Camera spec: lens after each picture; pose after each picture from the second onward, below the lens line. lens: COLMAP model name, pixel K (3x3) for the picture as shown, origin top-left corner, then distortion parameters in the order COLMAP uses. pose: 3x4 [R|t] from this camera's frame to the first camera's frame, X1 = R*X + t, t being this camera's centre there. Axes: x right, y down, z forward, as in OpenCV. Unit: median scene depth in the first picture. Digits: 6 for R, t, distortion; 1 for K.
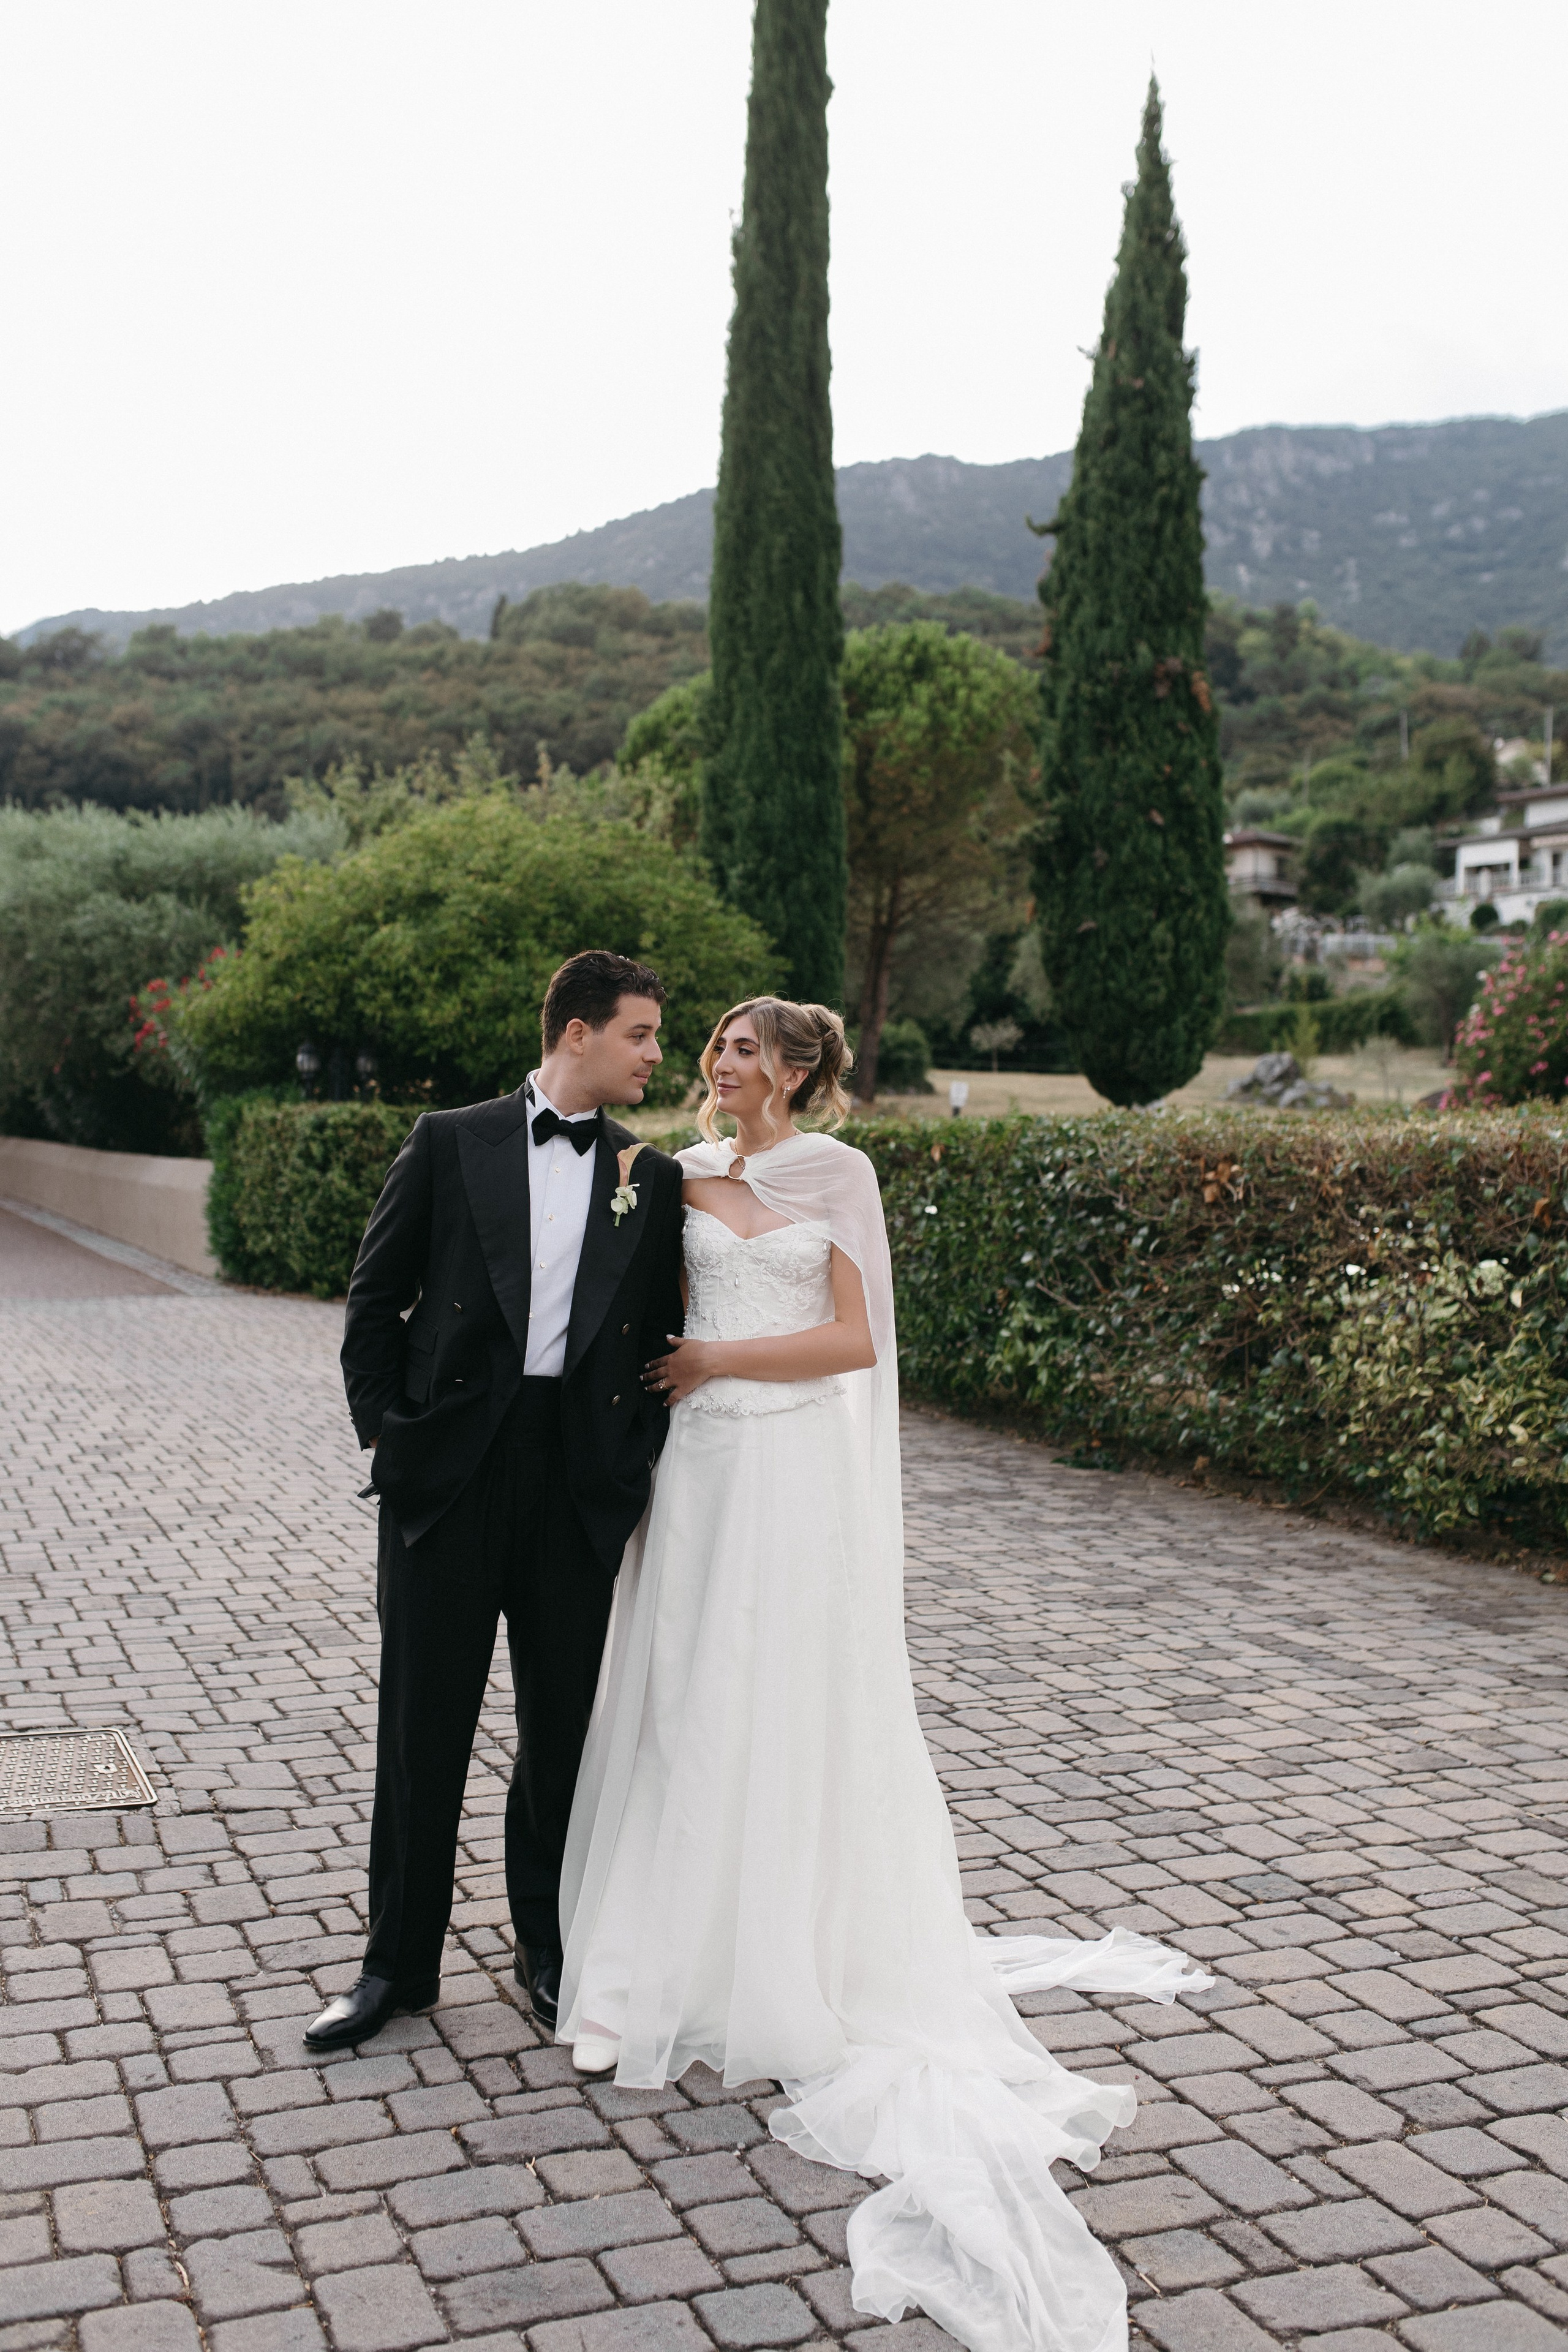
lens RADIAL K [[2290.1, 0, 772.0], [0, 2290.1, 1162.2], [0, 0, 1]] dist [-0.016723, 0.000000]
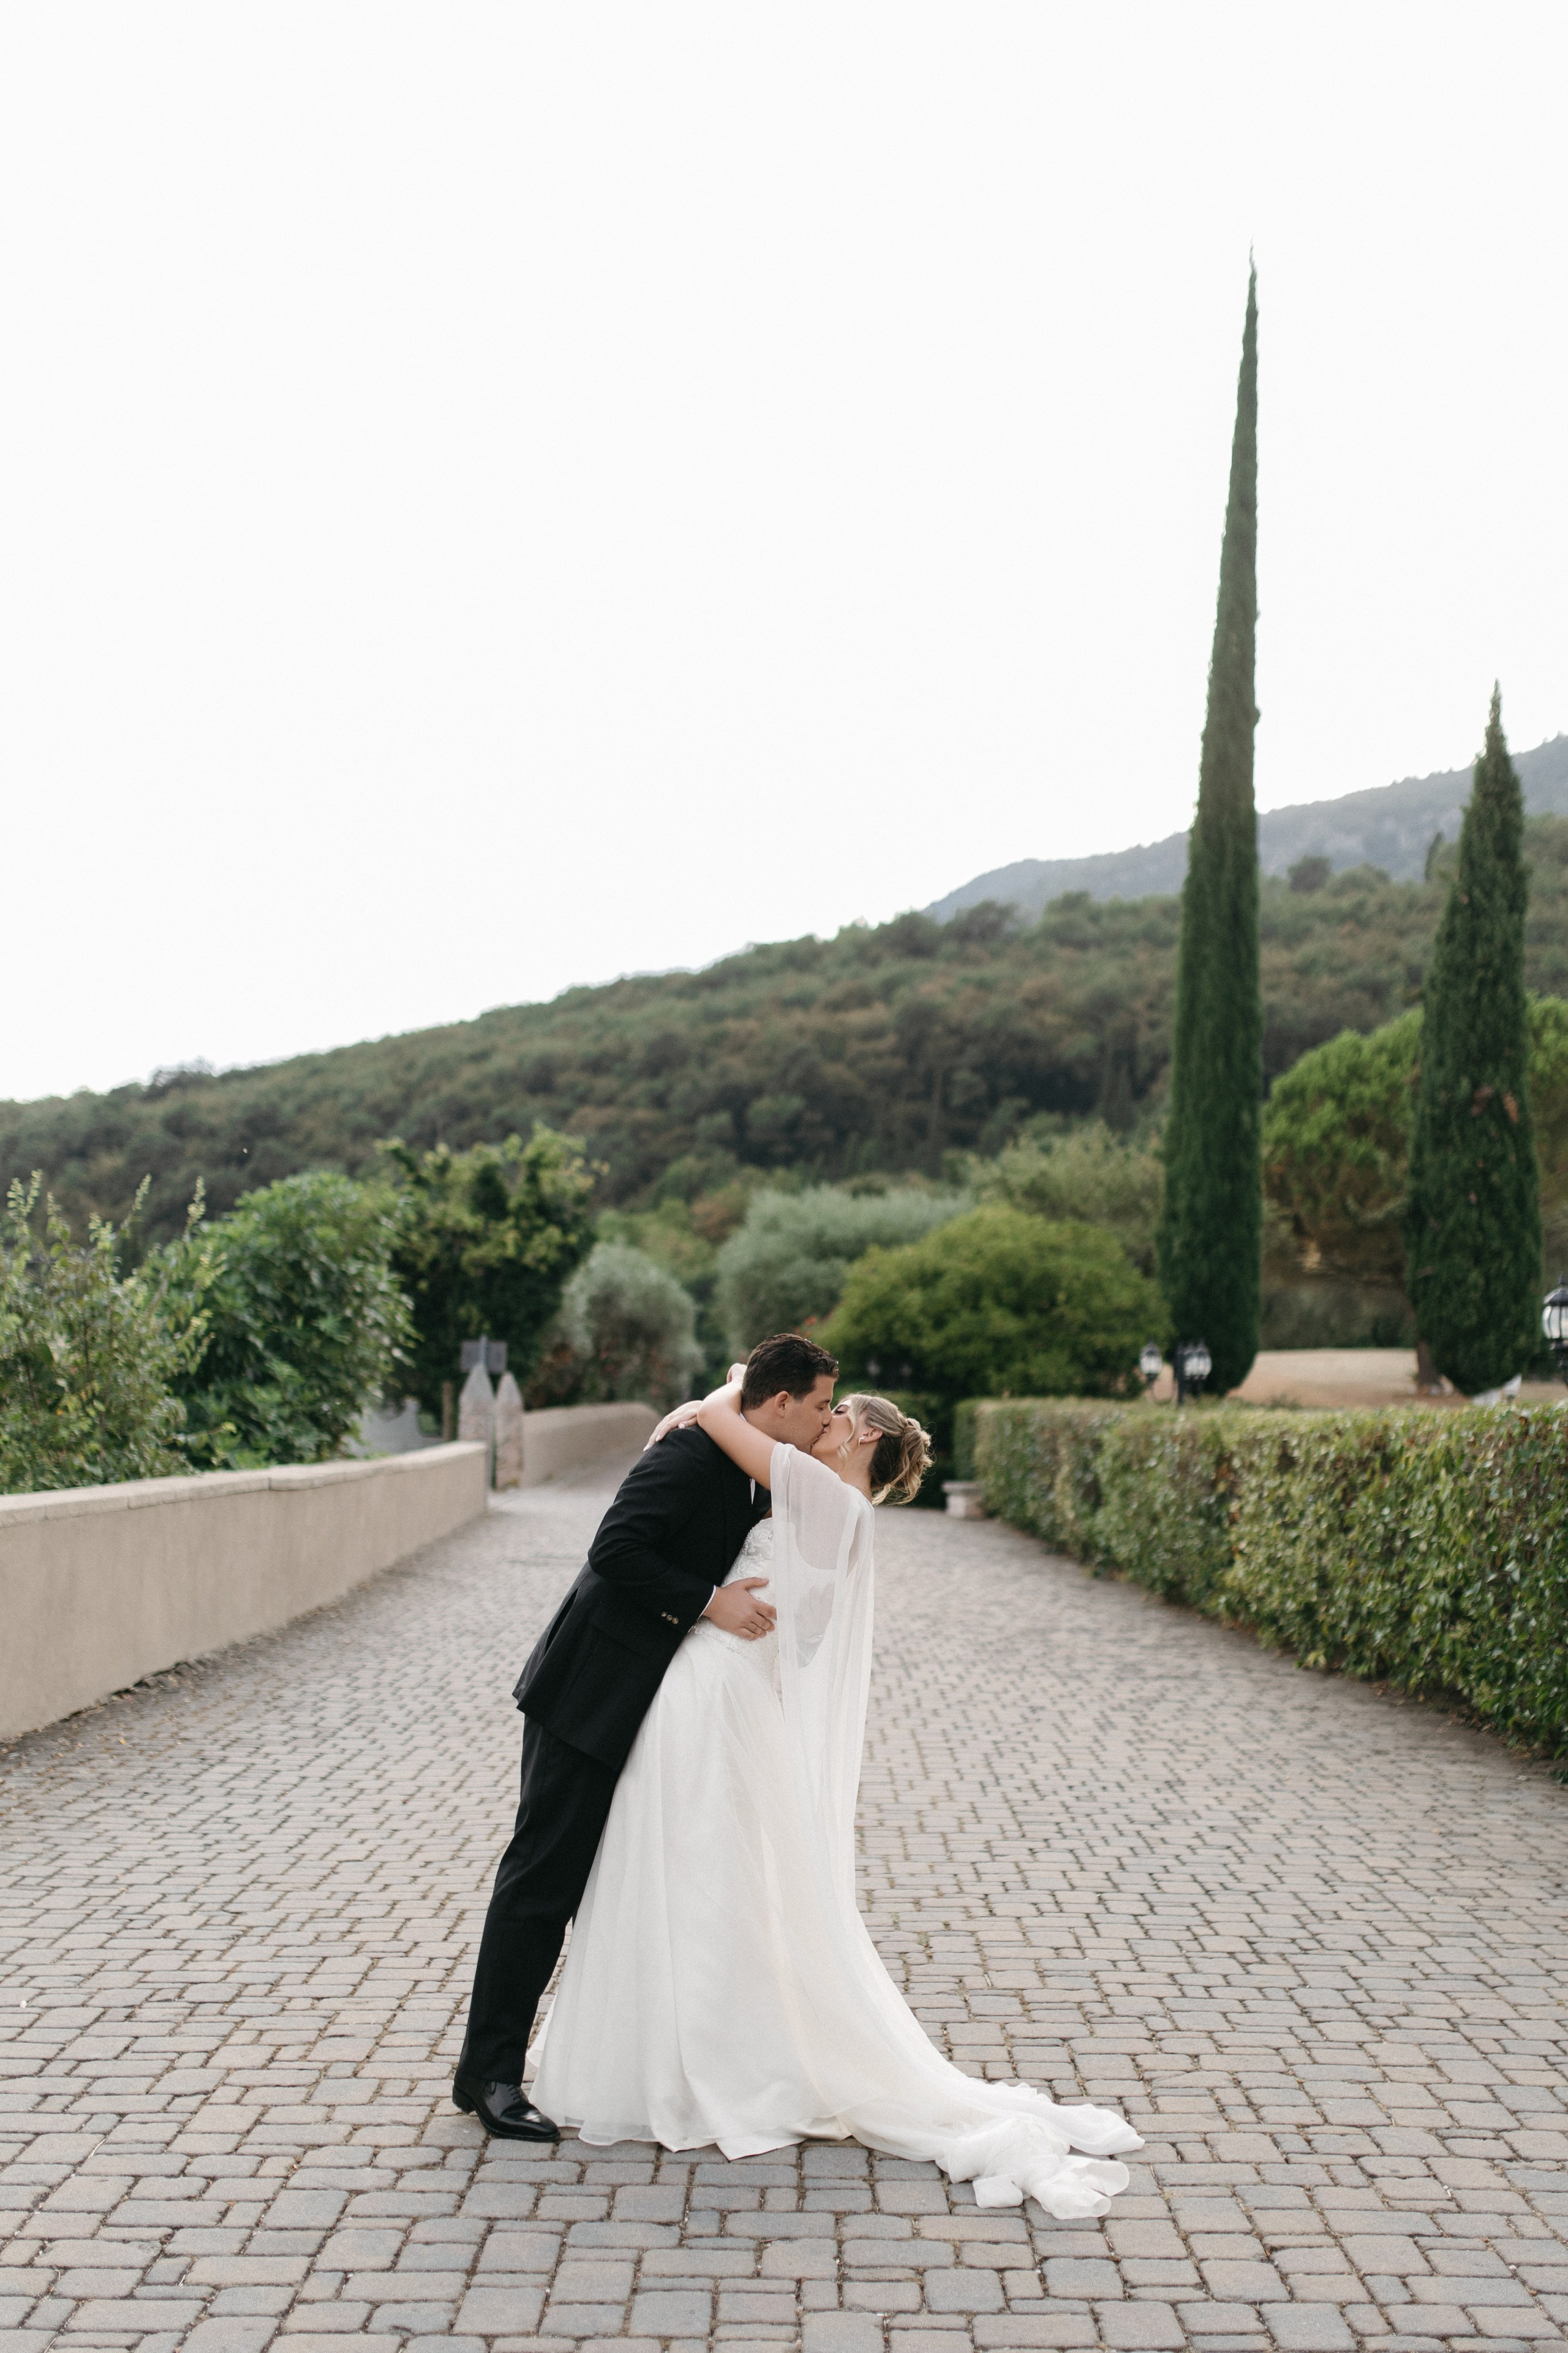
lens RADIAL K [[2549.5, 0, 788.0], [0, 2549.5, 1179.4], [0, 0, 1]] dist [0.008495, 0.000000]
pose [[0.927009, -0.024843, -0.374216, 0.366141], [-0.014257, 0.994748, -0.101356, 0.008026], [0.374769, 0.099293, 0.921786, -0.647596]]
